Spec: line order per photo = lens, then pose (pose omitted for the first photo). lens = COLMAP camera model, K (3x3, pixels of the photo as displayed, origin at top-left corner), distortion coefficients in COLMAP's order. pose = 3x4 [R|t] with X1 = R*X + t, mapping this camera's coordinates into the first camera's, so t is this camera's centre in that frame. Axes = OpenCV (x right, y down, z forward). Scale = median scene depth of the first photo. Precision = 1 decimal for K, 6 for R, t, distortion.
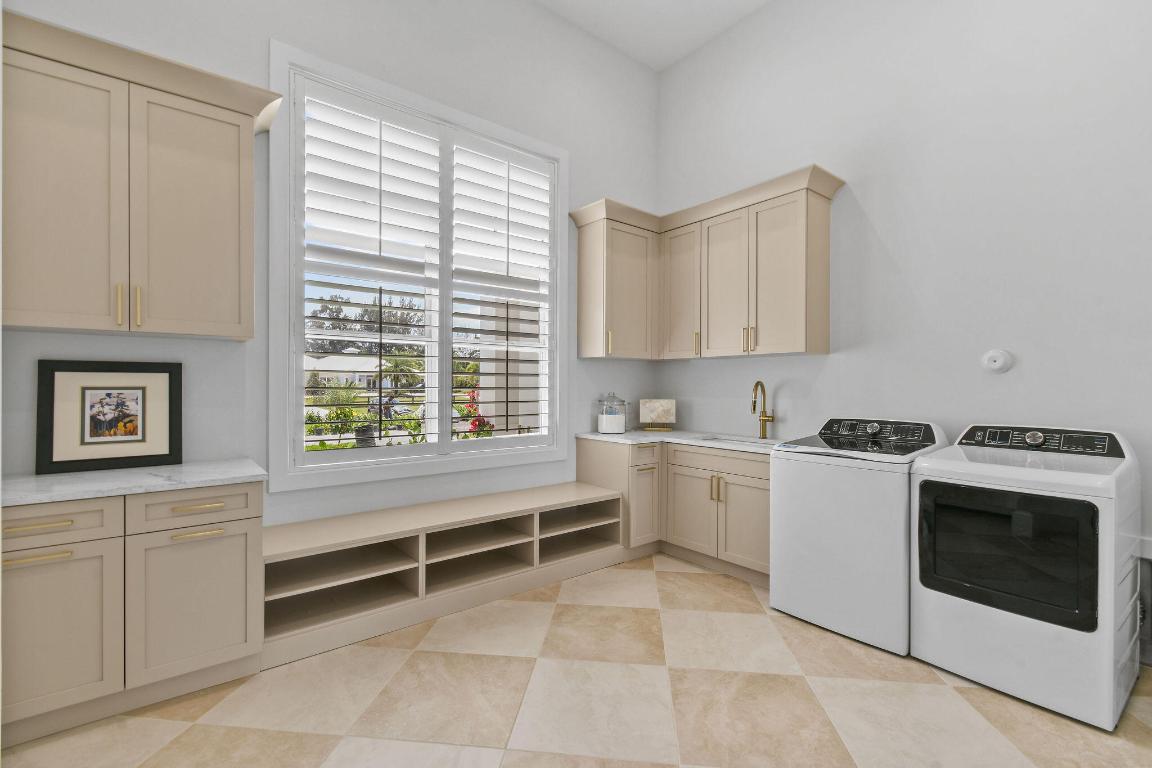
lens RADIAL K [[506.8, 0, 566.3], [0, 506.8, 386.8], [0, 0, 1]] dist [0.005482, -0.003273]
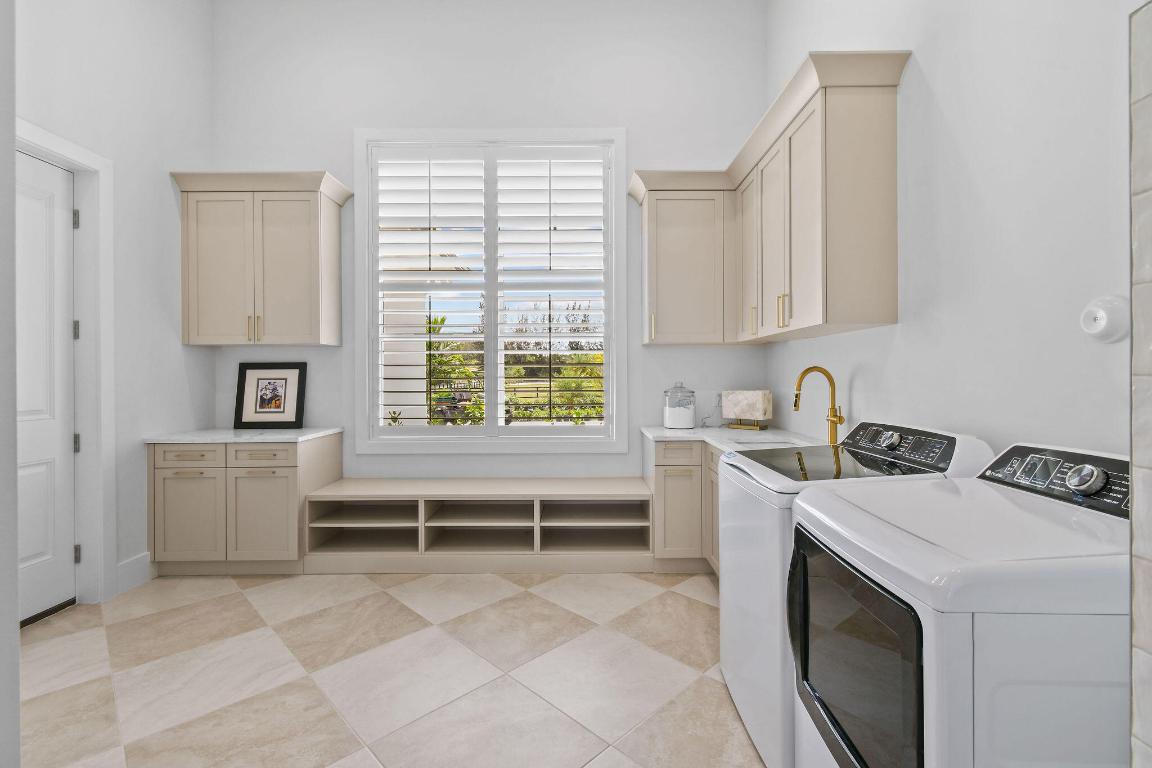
lens RADIAL K [[506.8, 0, 577.1], [0, 506.8, 375.3], [0, 0, 1]] dist [0.005482, -0.003273]
pose [[0.780084, -0.007635, -0.625628, 0.777395], [0.005128, 0.999970, -0.005810, 0.004548], [0.625654, 0.001324, 0.780100, 0.303568]]
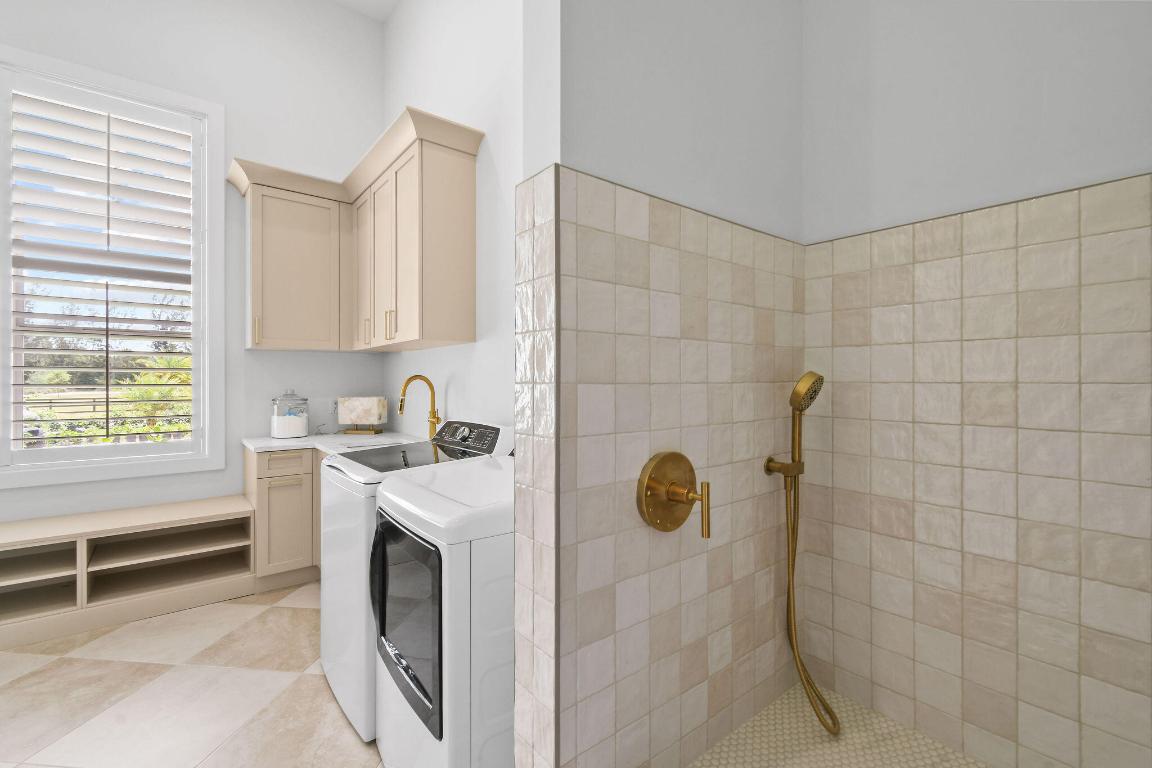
lens RADIAL K [[506.8, 0, 576.8], [0, 506.8, 379.0], [0, 0, 1]] dist [0.005482, -0.003273]
pose [[0.999980, -0.005011, 0.003798, 0.873859], [0.005046, 0.999945, -0.009201, 0.005153], [-0.003752, 0.009220, 0.999950, 0.223990]]
